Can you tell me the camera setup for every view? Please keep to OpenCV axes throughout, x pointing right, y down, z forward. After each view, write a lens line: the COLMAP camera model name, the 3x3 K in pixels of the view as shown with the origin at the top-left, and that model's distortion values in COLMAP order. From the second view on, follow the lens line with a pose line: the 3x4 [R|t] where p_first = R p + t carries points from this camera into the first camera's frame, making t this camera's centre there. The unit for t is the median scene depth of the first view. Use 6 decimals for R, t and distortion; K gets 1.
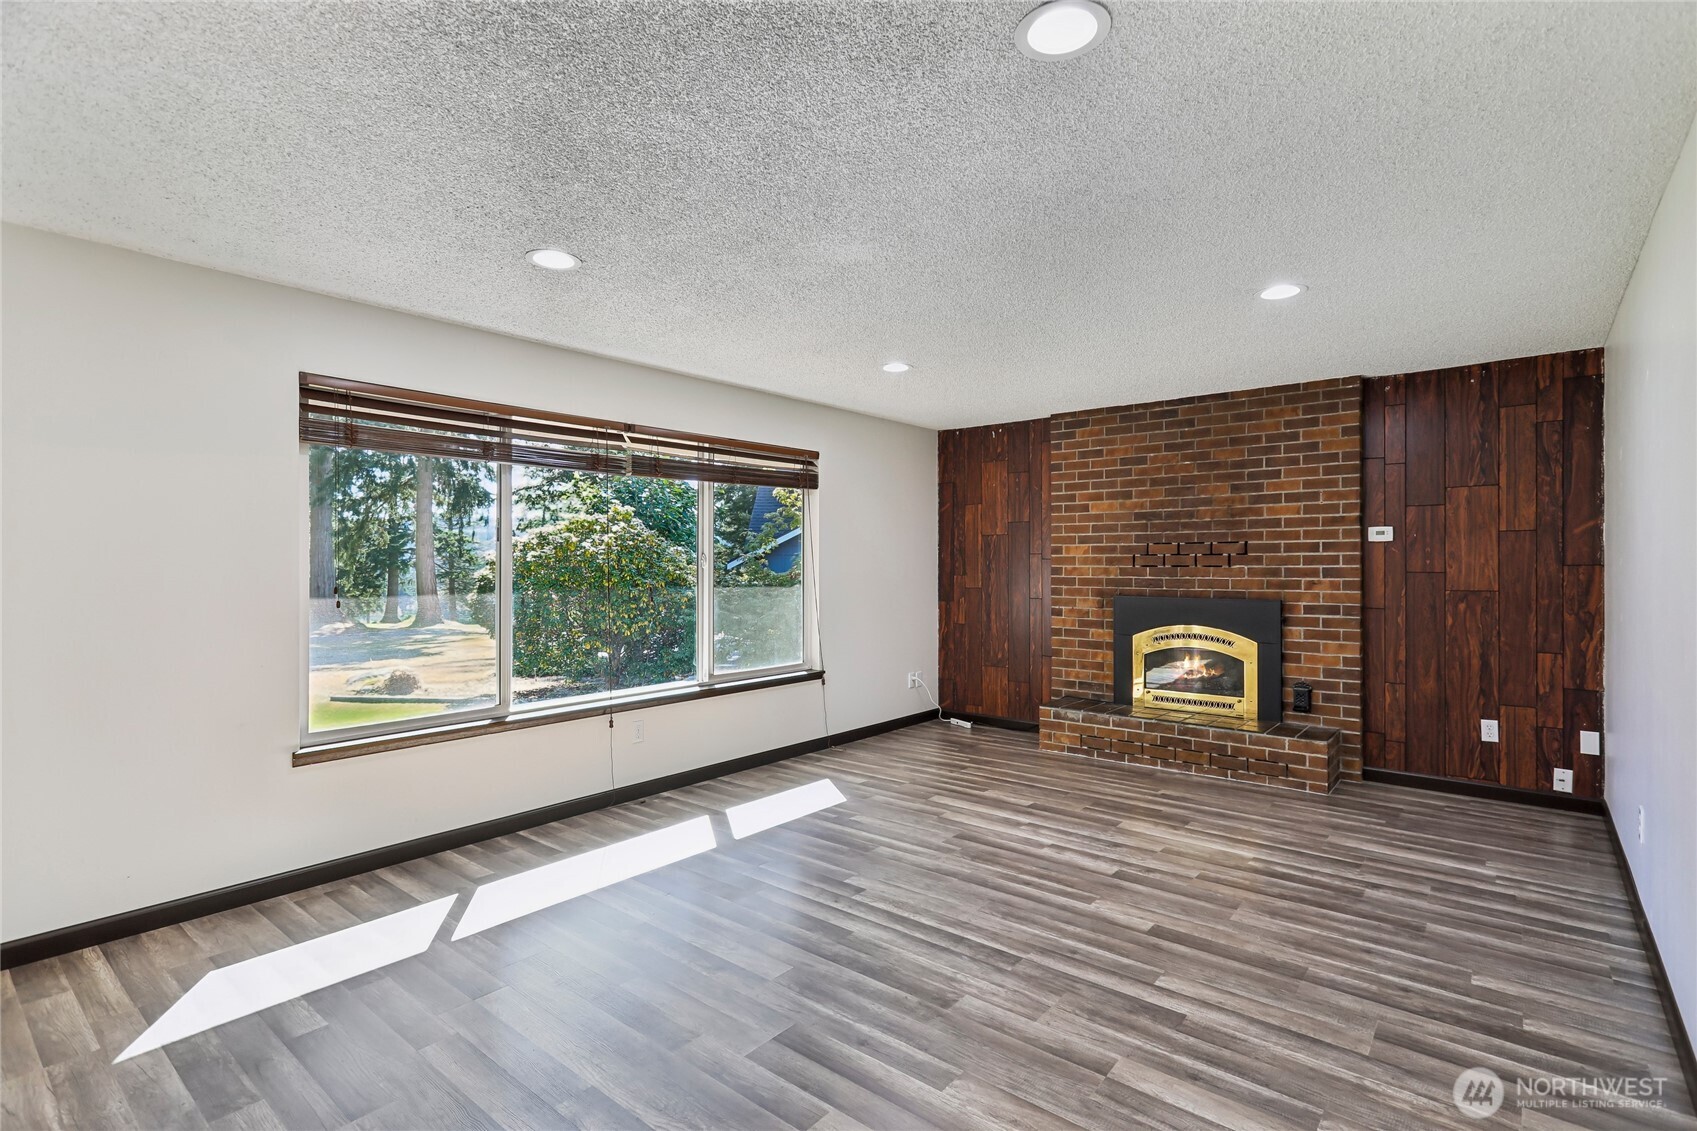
lens RADIAL K [[805.2, 0, 853.0], [0, 805.2, 564.8], [0, 0, 1]] dist [-0.002424, 0.002225]
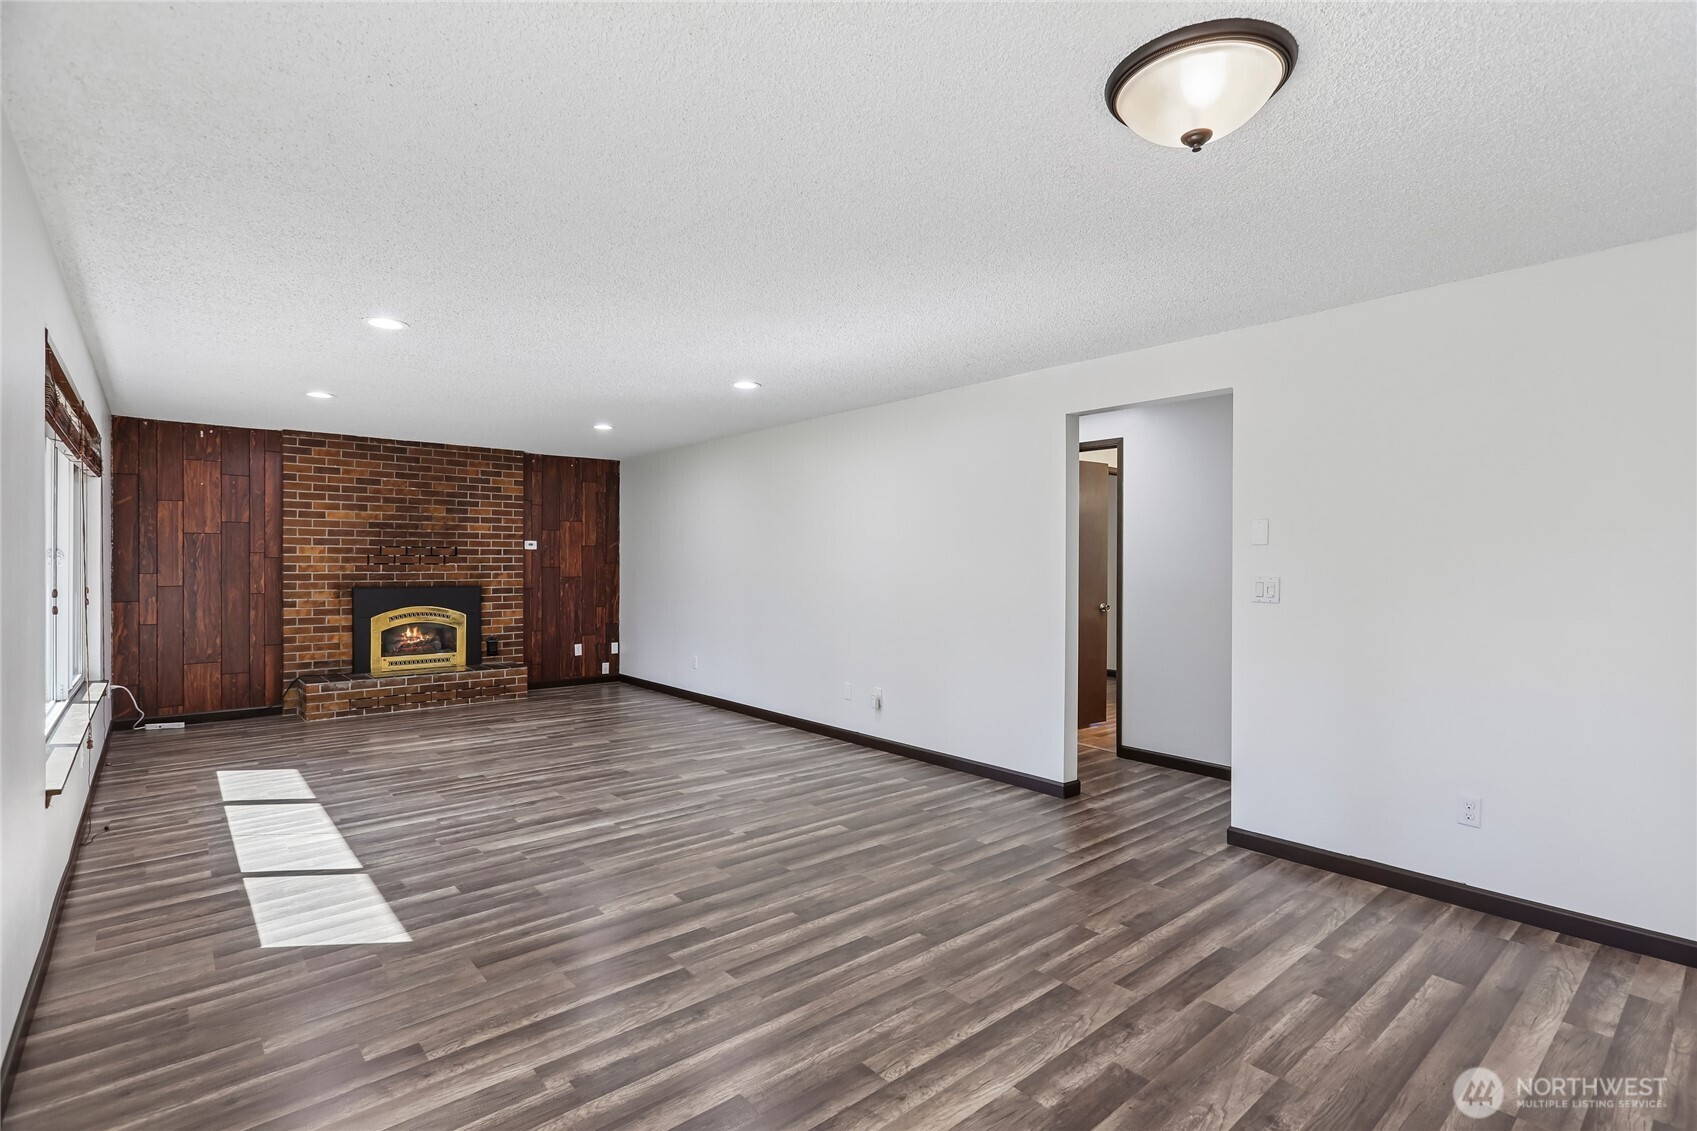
lens RADIAL K [[805.2, 0, 853.0], [0, 805.2, 564.8], [0, 0, 1]] dist [-0.002424, 0.002225]
pose [[0.167842, -0.001628, 0.985813, -0.883530], [-0.001276, 0.999997, 0.001869, -0.000232], [-0.985813, -0.001571, 0.167839, 0.030324]]
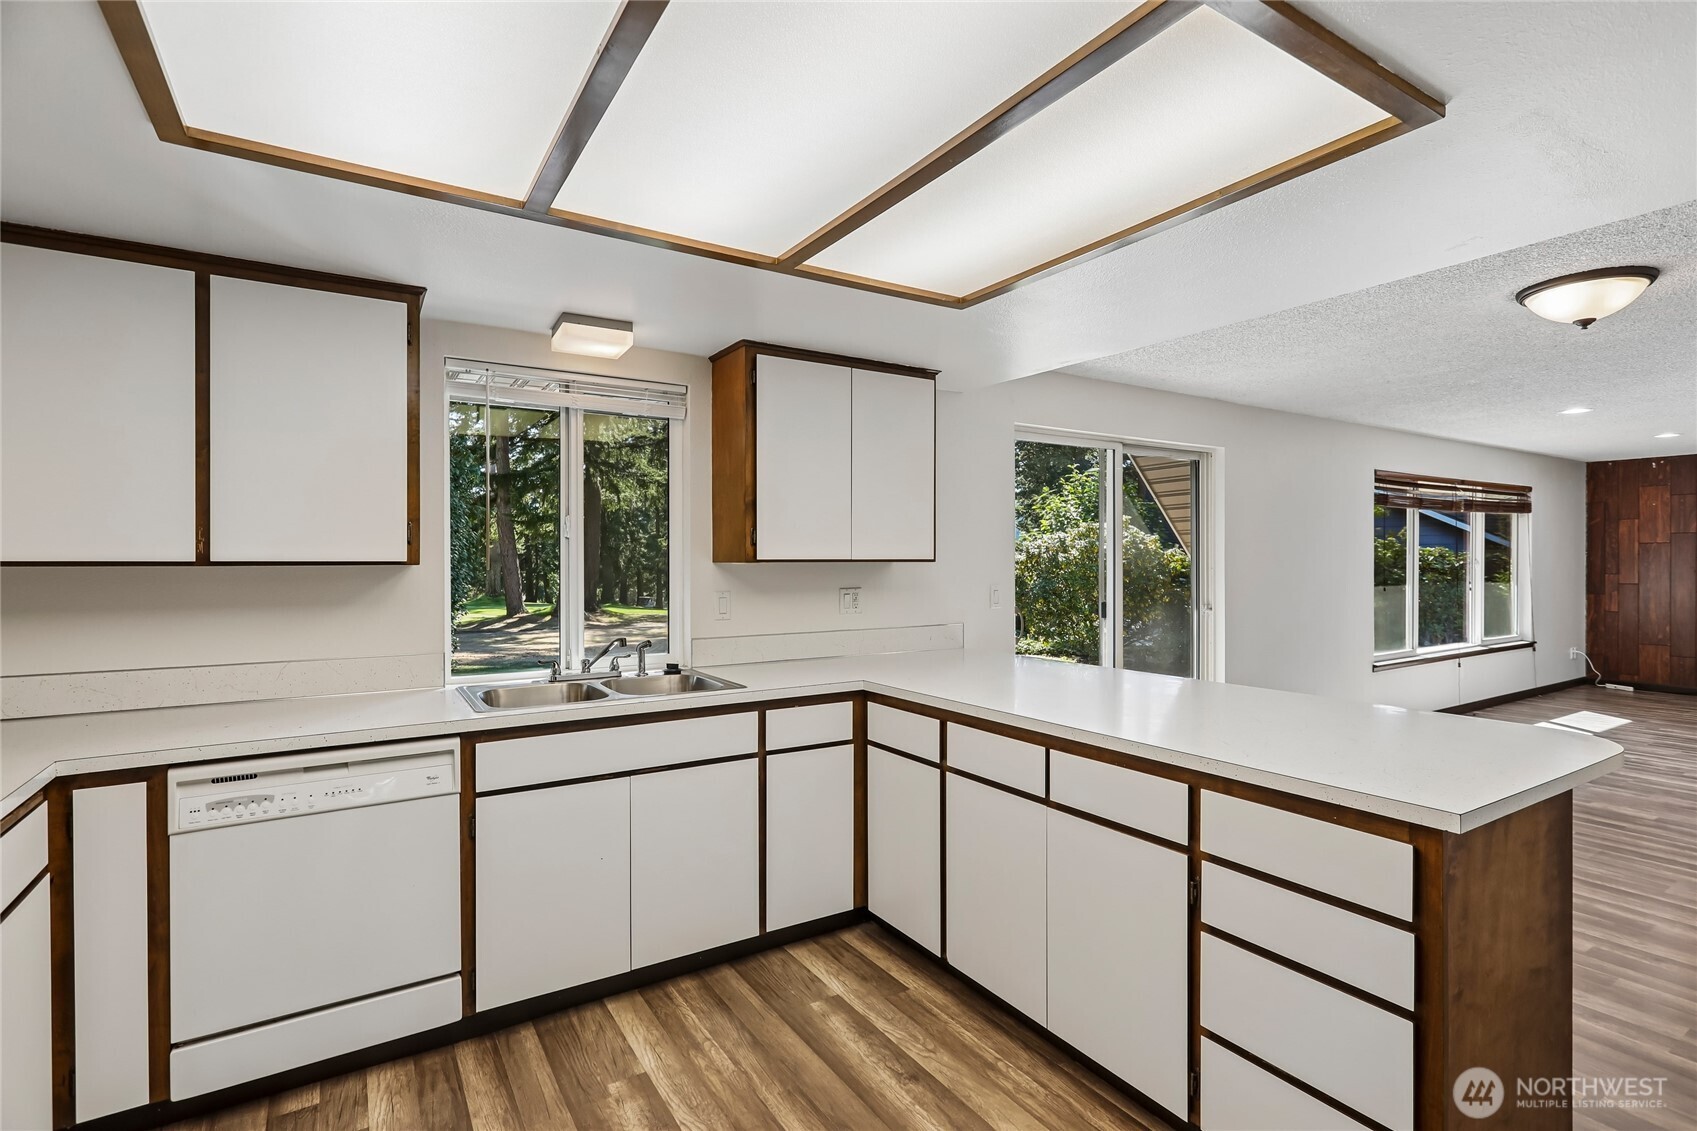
lens RADIAL K [[805.2, 0, 853.0], [0, 805.2, 564.8], [0, 0, 1]] dist [-0.002424, 0.002225]
pose [[0.950968, -0.000556, -0.309289, -0.833289], [0.002266, 0.999984, 0.005171, -0.014934], [0.309282, -0.005619, 0.950954, -0.803058]]
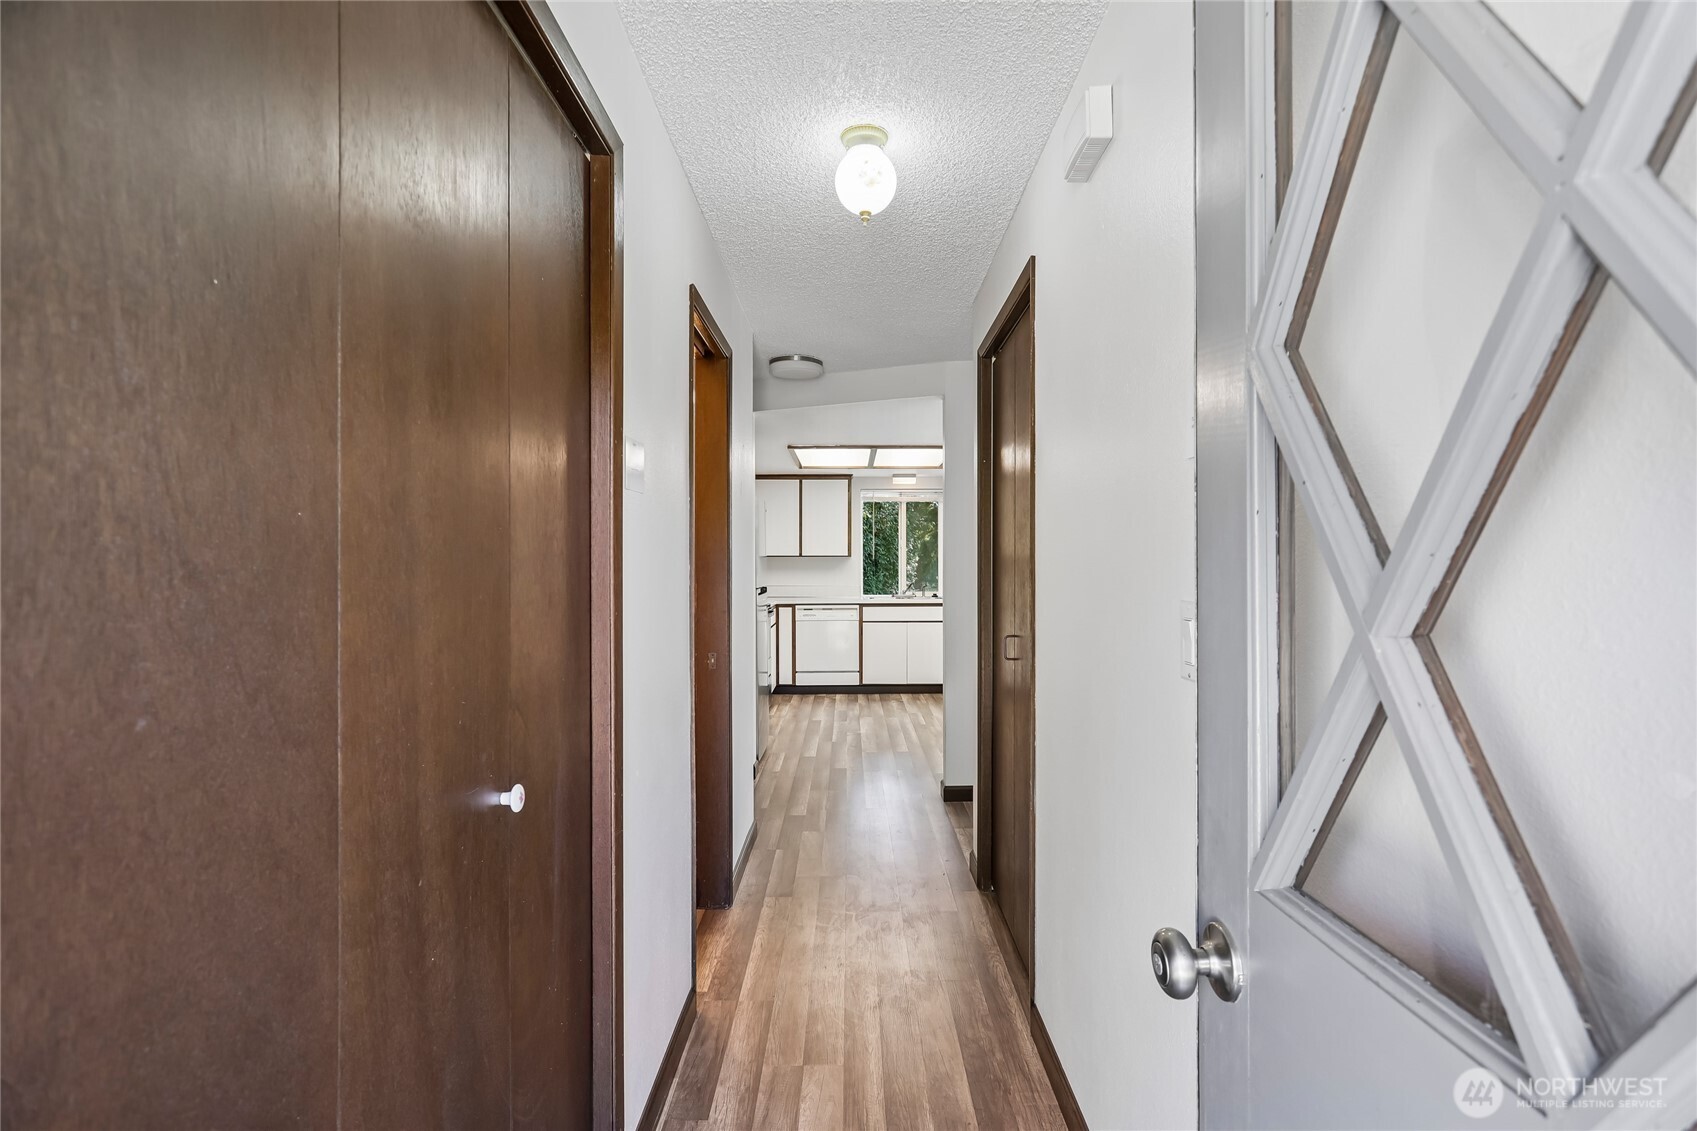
lens RADIAL K [[805.2, 0, 853.0], [0, 805.2, 564.8], [0, 0, 1]] dist [-0.002424, 0.002225]
pose [[0.640128, -0.001605, -0.768266, 0.041153], [0.002124, 0.999998, -0.000319, 0.004439], [0.768265, -0.001427, 0.640130, -1.477032]]
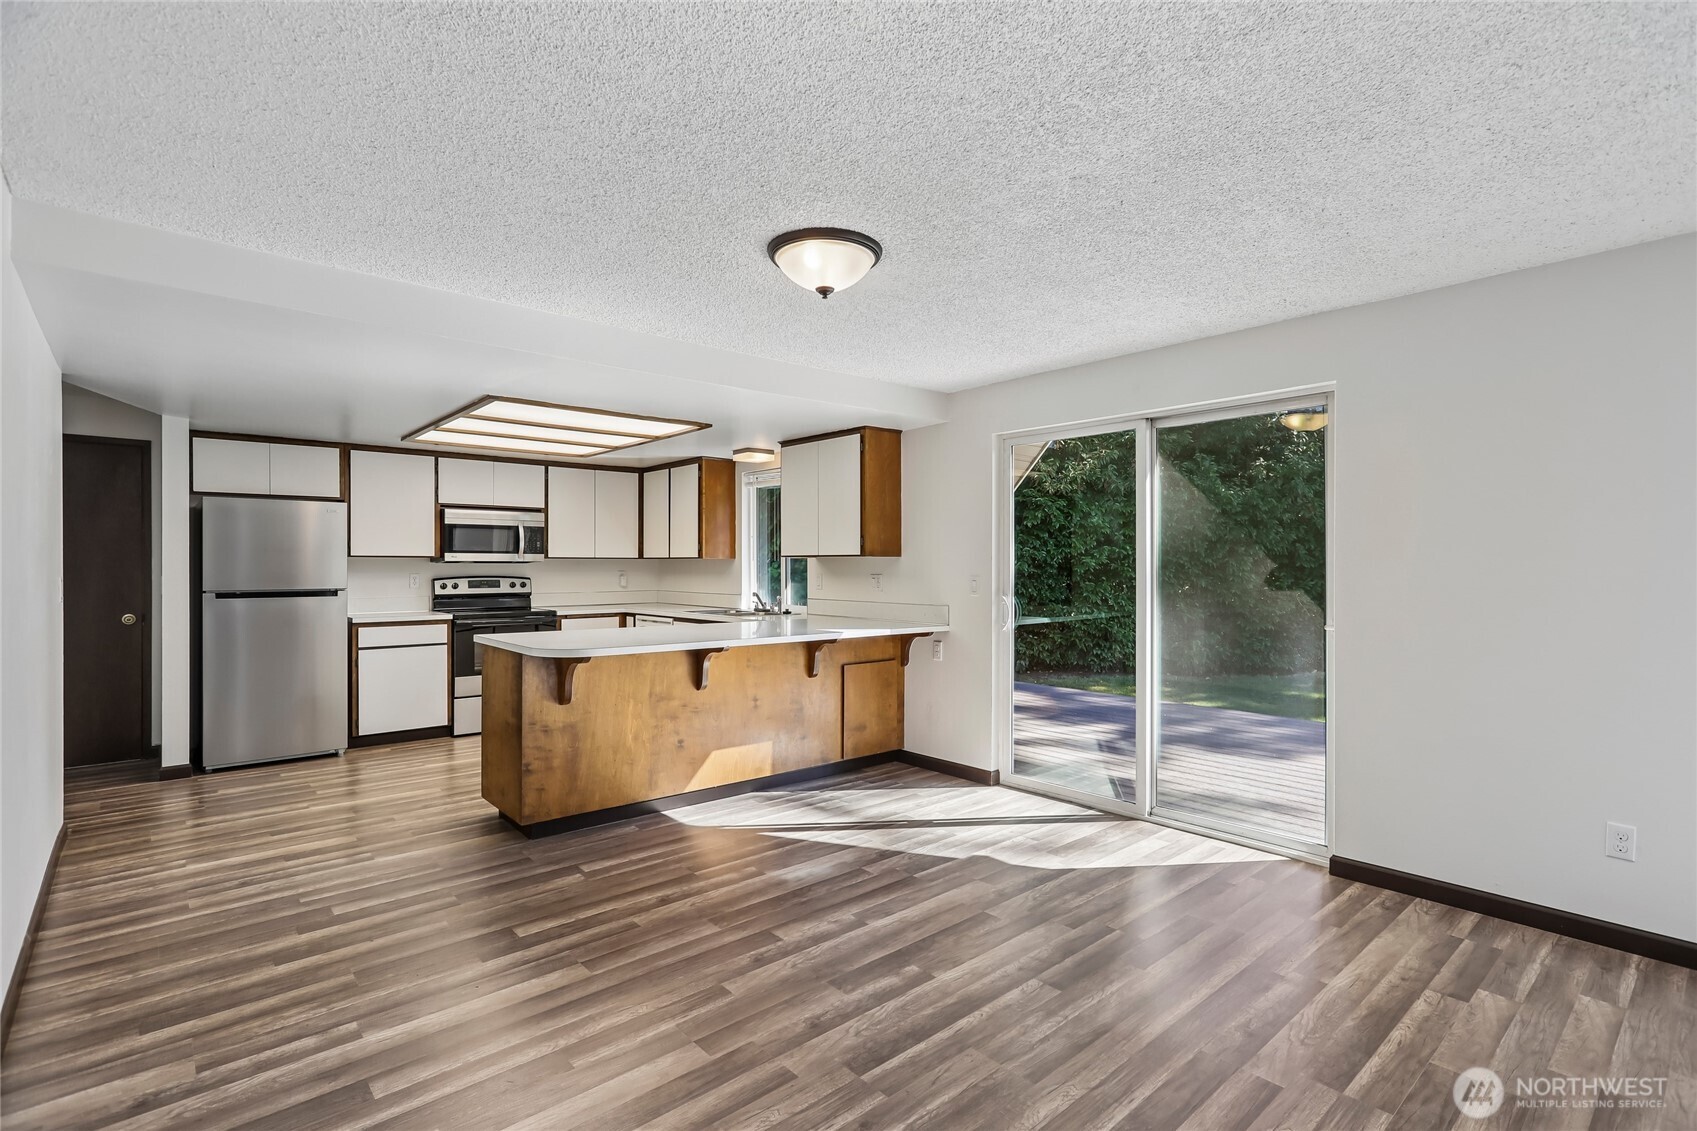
lens RADIAL K [[805.2, 0, 853.0], [0, 805.2, 564.8], [0, 0, 1]] dist [-0.002424, 0.002225]
pose [[-0.156769, -0.001618, -0.987634, 0.047939], [-0.002622, 0.999996, -0.001222, -0.001442], [0.987632, 0.002398, -0.156772, 0.046098]]
